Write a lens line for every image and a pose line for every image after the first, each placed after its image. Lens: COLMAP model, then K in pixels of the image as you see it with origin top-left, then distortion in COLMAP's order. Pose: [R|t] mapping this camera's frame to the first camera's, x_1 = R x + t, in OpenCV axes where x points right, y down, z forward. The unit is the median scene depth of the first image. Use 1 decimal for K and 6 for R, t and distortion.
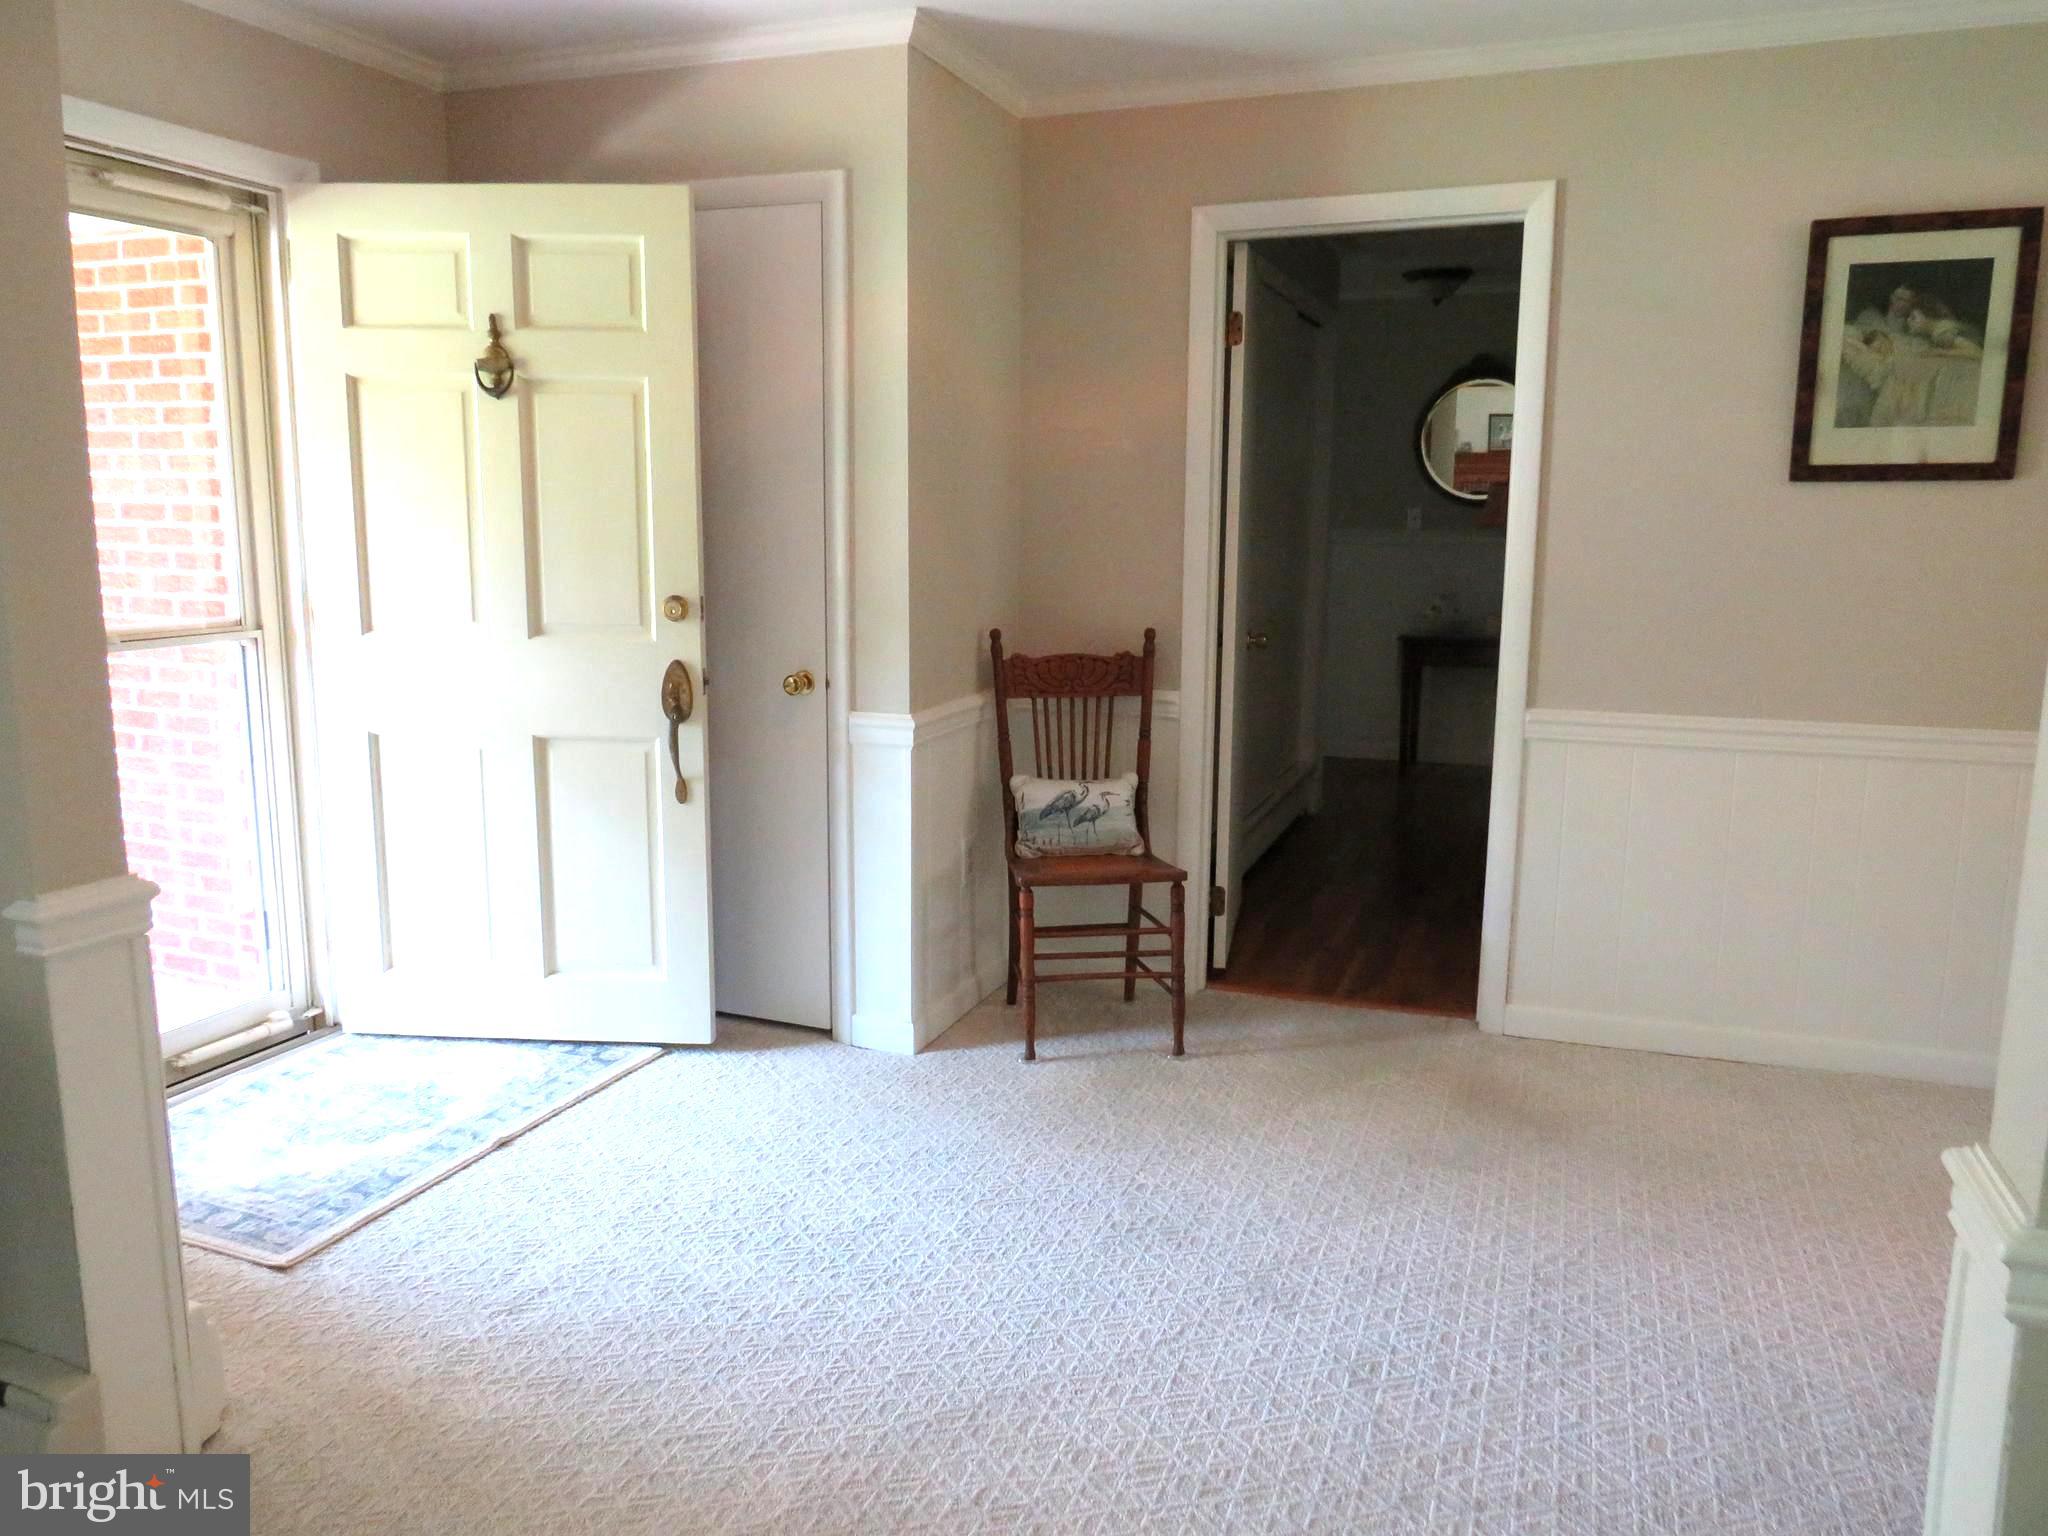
lens RADIAL K [[1436.8, 0, 1011.9], [0, 1436.8, 773.0], [0, 0, 1]] dist [-0.032717, 0.018428]
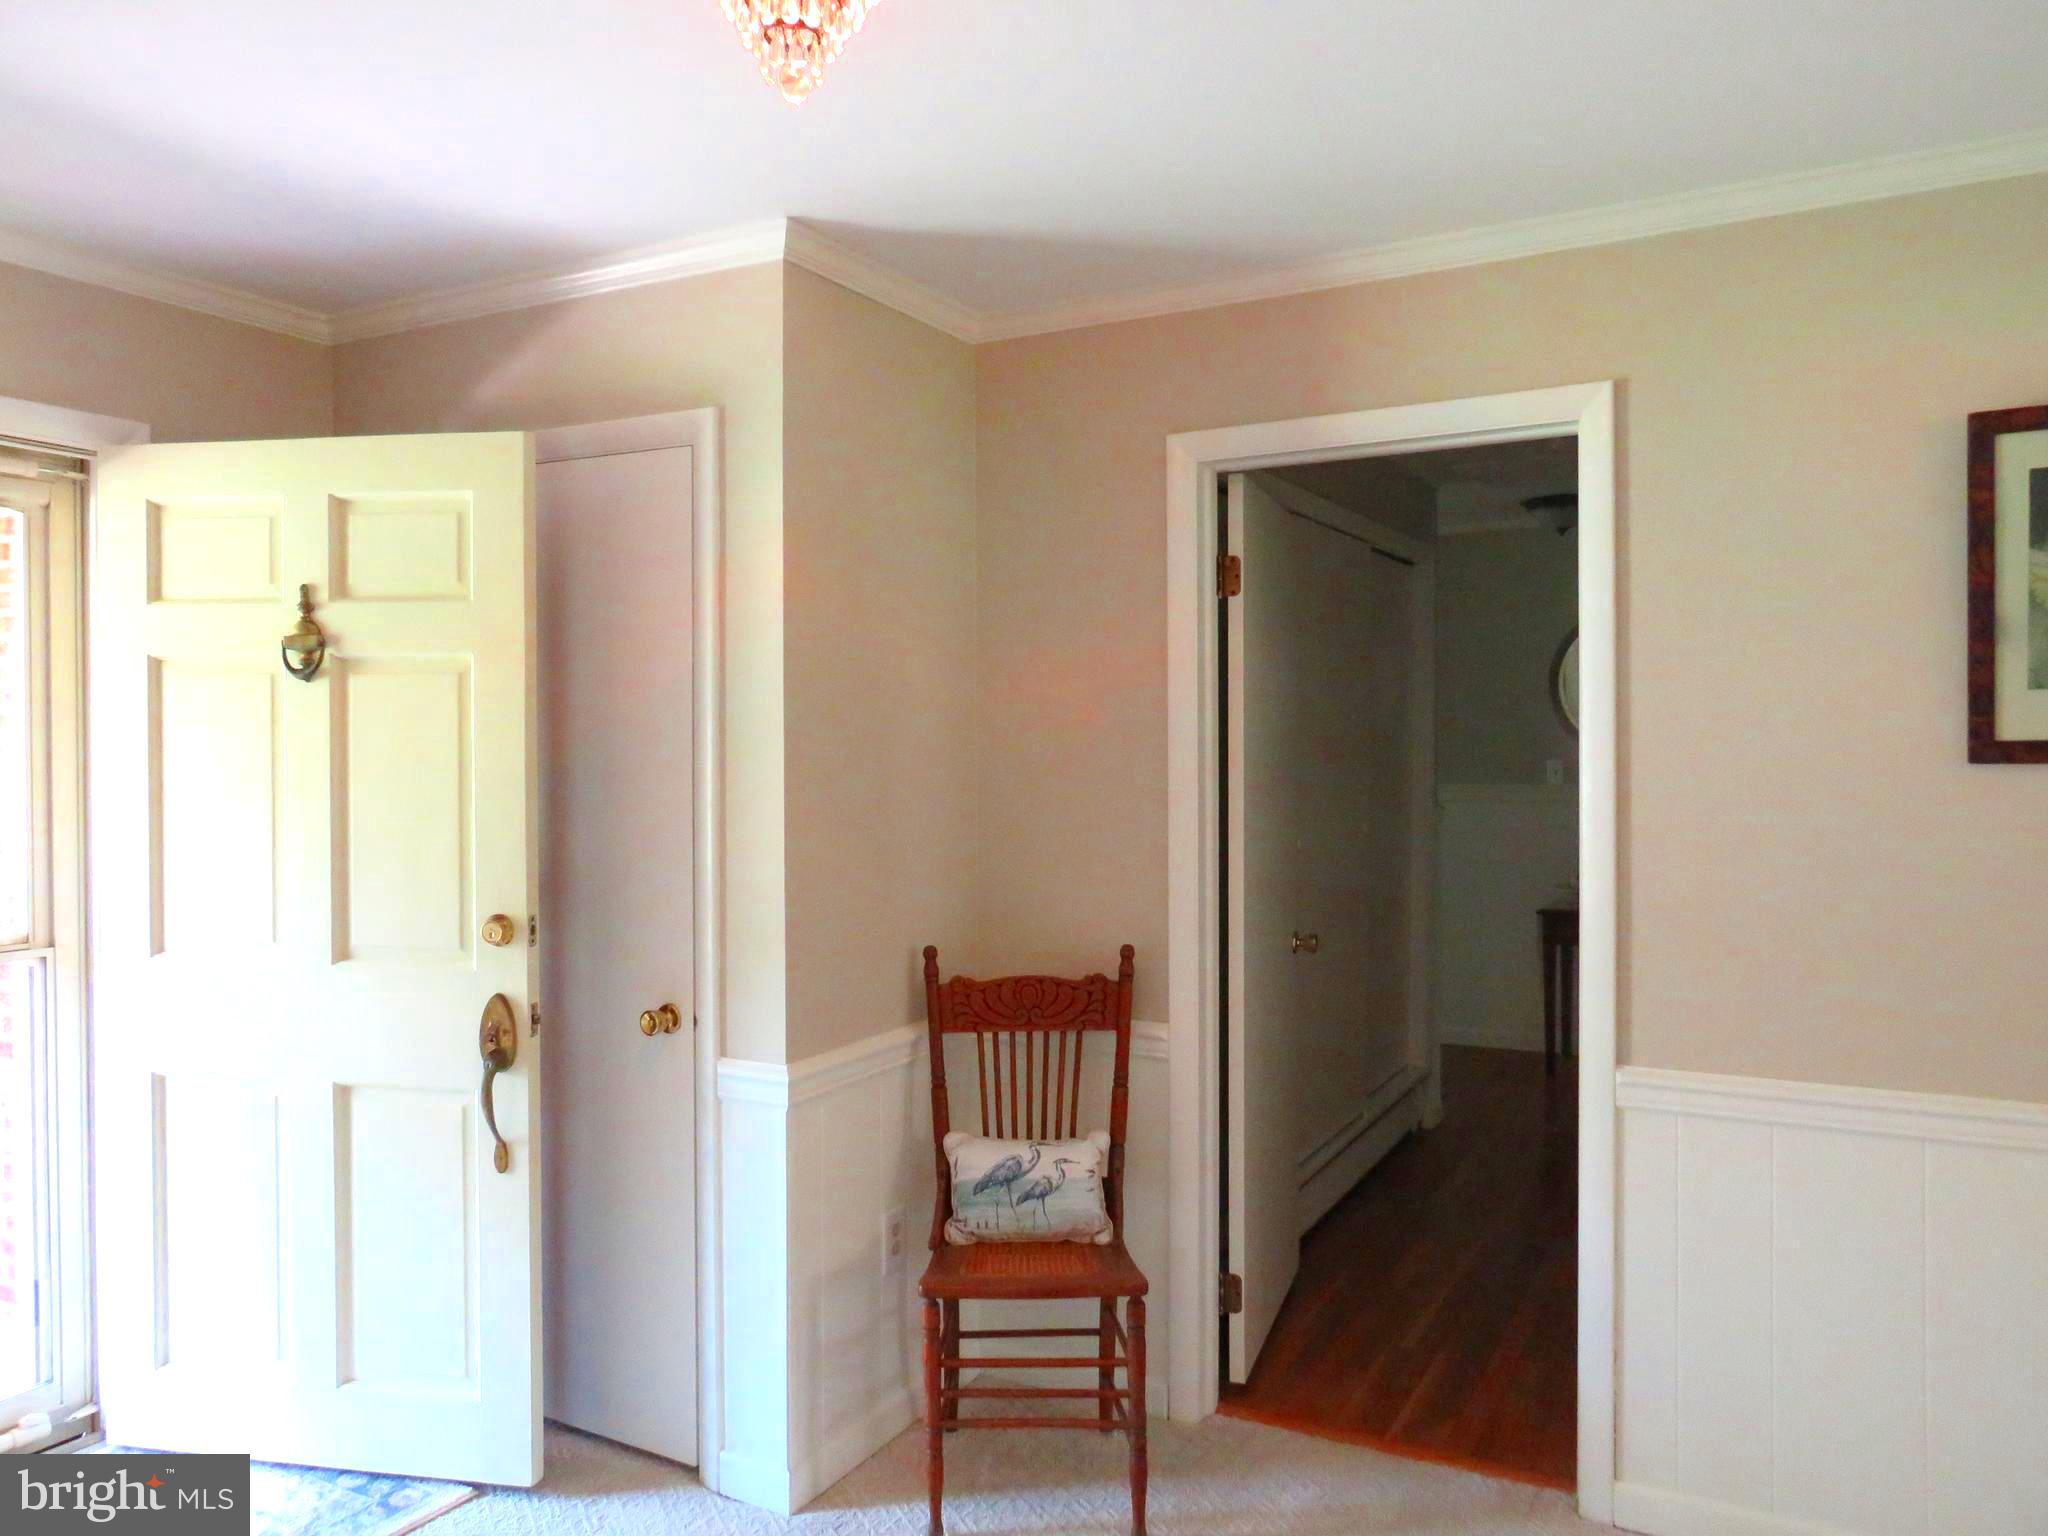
lens RADIAL K [[1436.8, 0, 1016.2], [0, 1436.8, 771.4], [0, 0, 1]] dist [-0.032717, 0.018428]
pose [[0.990795, -0.007481, -0.135162, 0.157128], [-0.014139, 0.987291, -0.158290, -0.075574], [0.134628, 0.158744, 0.978098, 0.221340]]
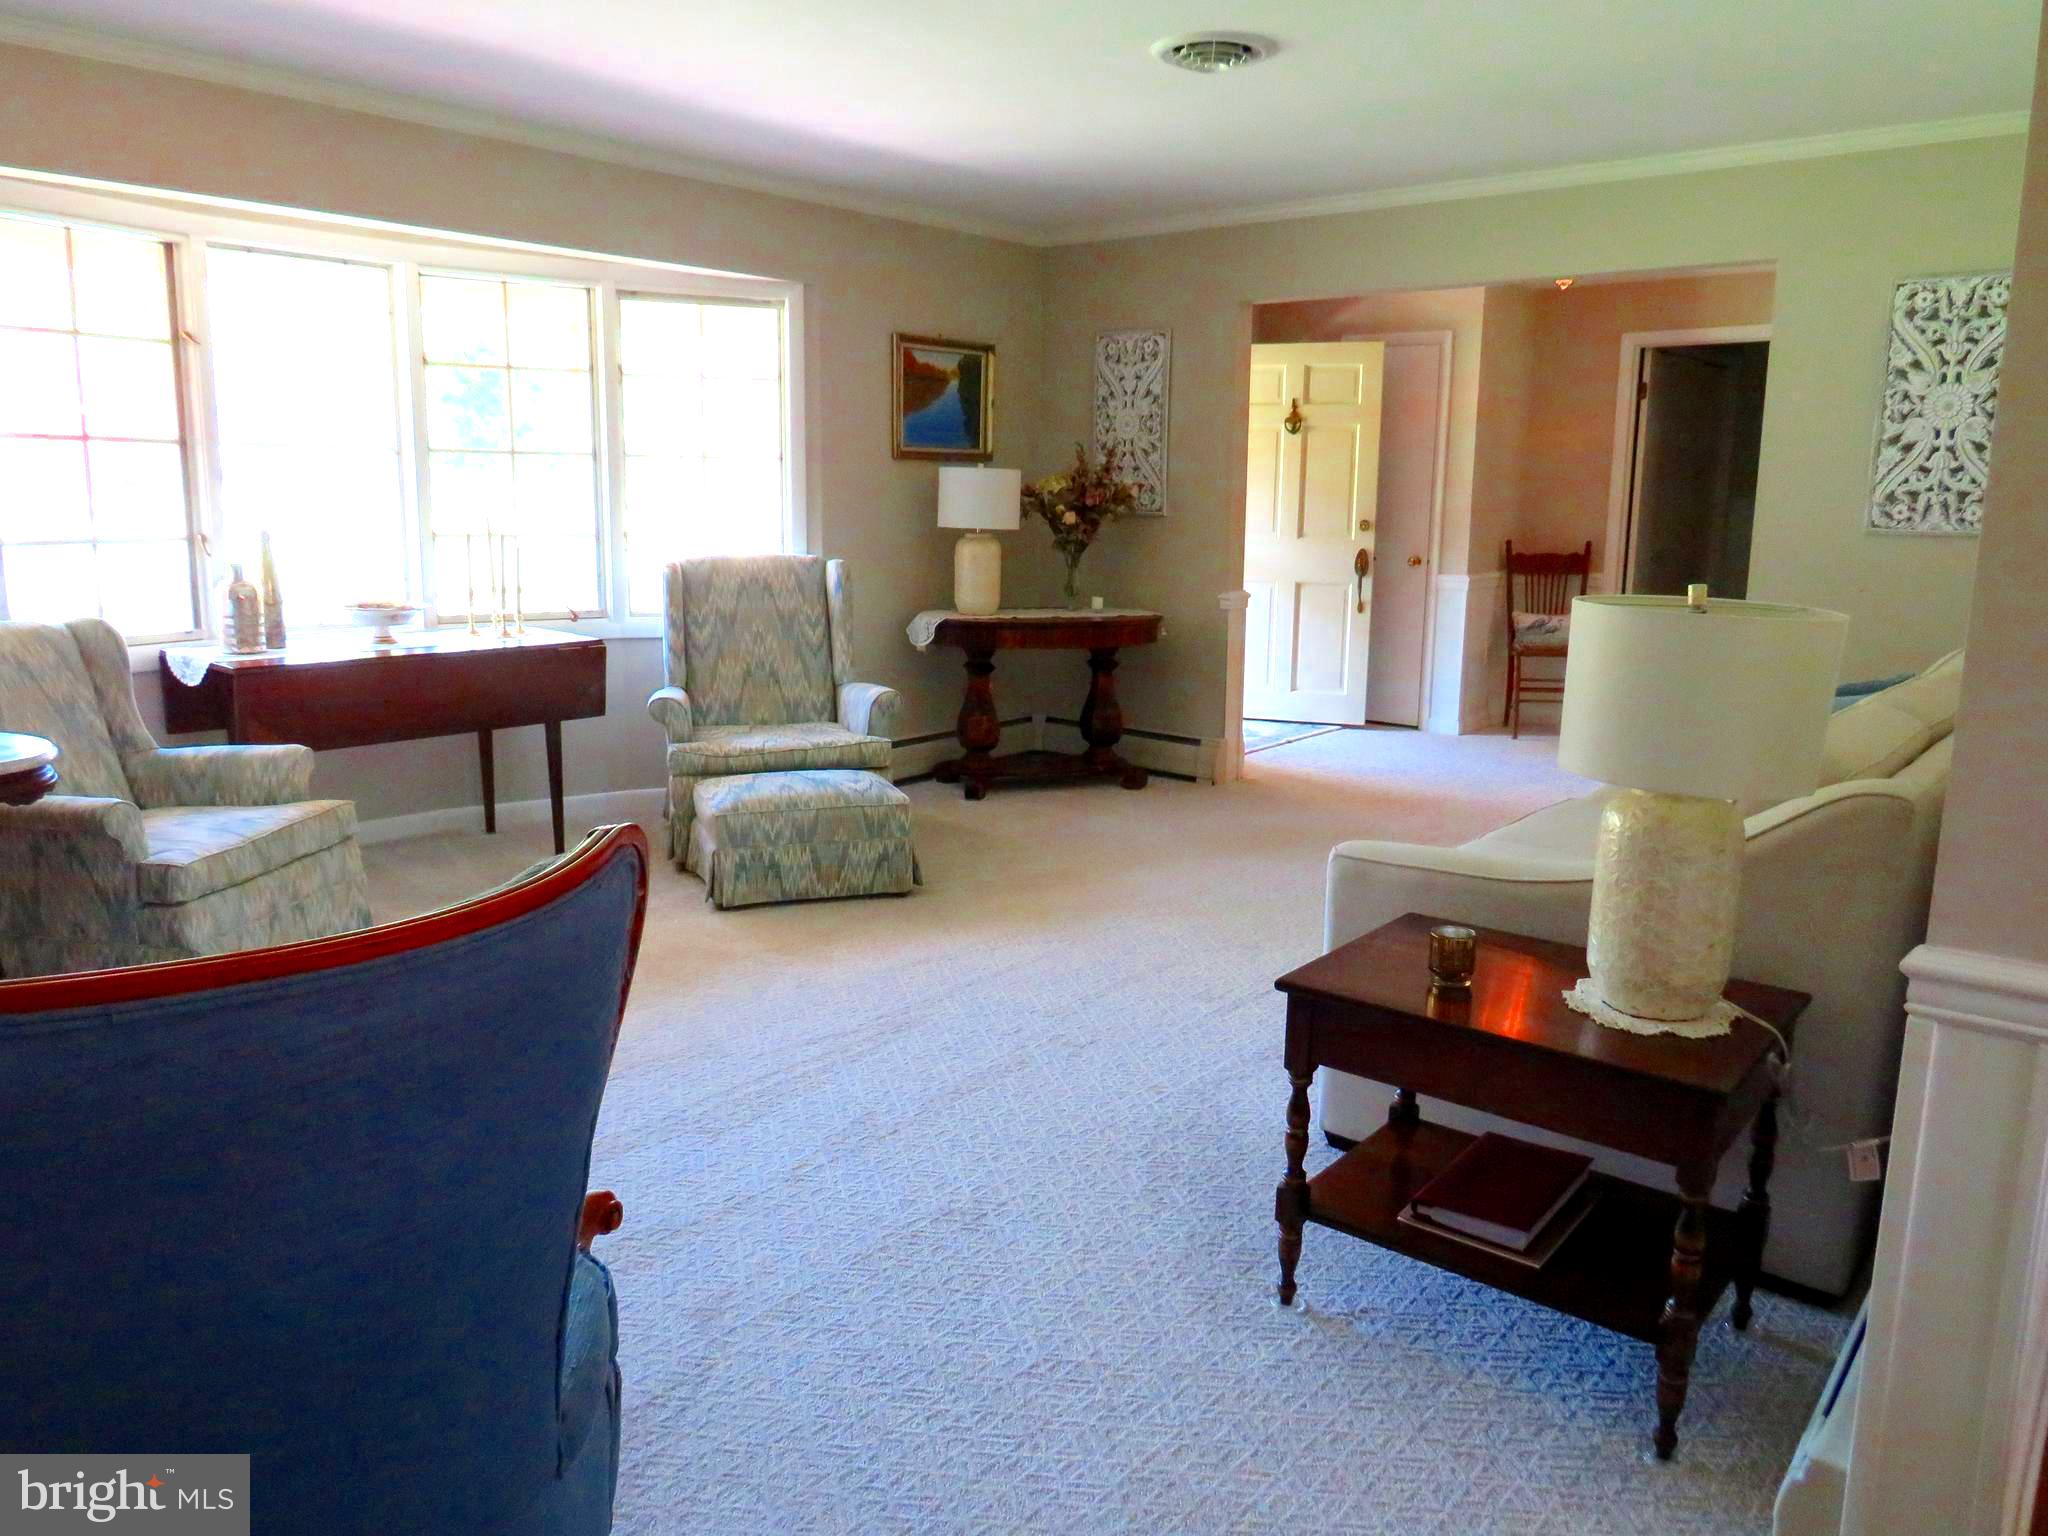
lens RADIAL K [[1436.8, 0, 1041.1], [0, 1436.8, 780.7], [0, 0, 1]] dist [-0.032717, 0.018428]
pose [[0.950641, 0.060174, -0.304404, -0.004213], [-0.051486, 0.998007, 0.036497, 0.221001], [0.305993, -0.019023, 0.951844, -1.265244]]
